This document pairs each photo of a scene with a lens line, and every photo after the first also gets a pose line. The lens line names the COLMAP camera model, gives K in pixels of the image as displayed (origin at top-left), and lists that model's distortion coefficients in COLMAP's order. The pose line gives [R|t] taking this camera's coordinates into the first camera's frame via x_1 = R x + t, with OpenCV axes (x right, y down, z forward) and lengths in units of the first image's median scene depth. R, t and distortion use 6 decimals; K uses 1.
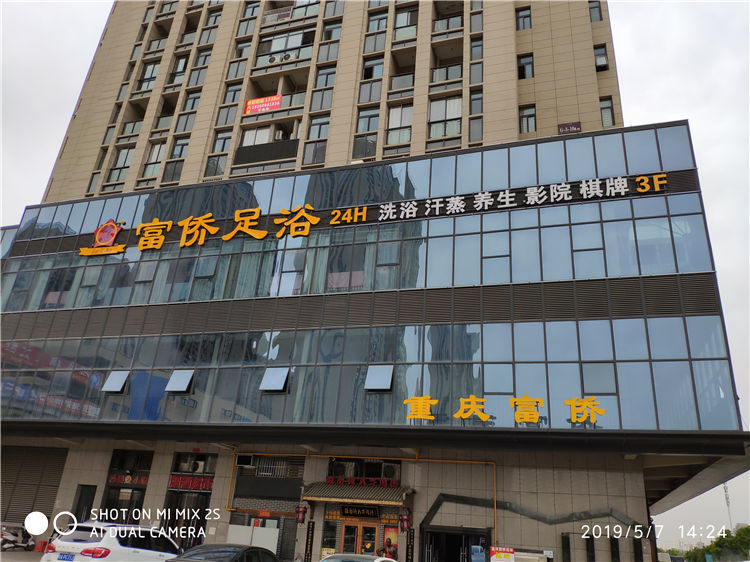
lens RADIAL K [[581.1, 0, 375.0], [0, 581.1, 281.0], [0, 0, 1]] dist [0.043750, -0.125152]
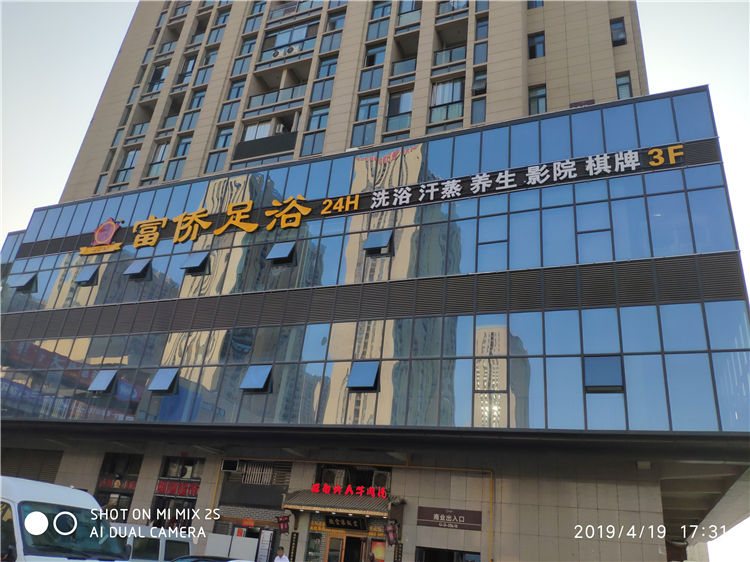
lens RADIAL K [[581.1, 0, 375.0], [0, 581.1, 281.0], [0, 0, 1]] dist [0.043750, -0.125152]
pose [[0.996681, -0.008509, -0.080966, 0.082599], [0.006211, 0.999572, -0.028596, 0.036599], [0.081174, 0.027998, 0.996307, 0.069280]]
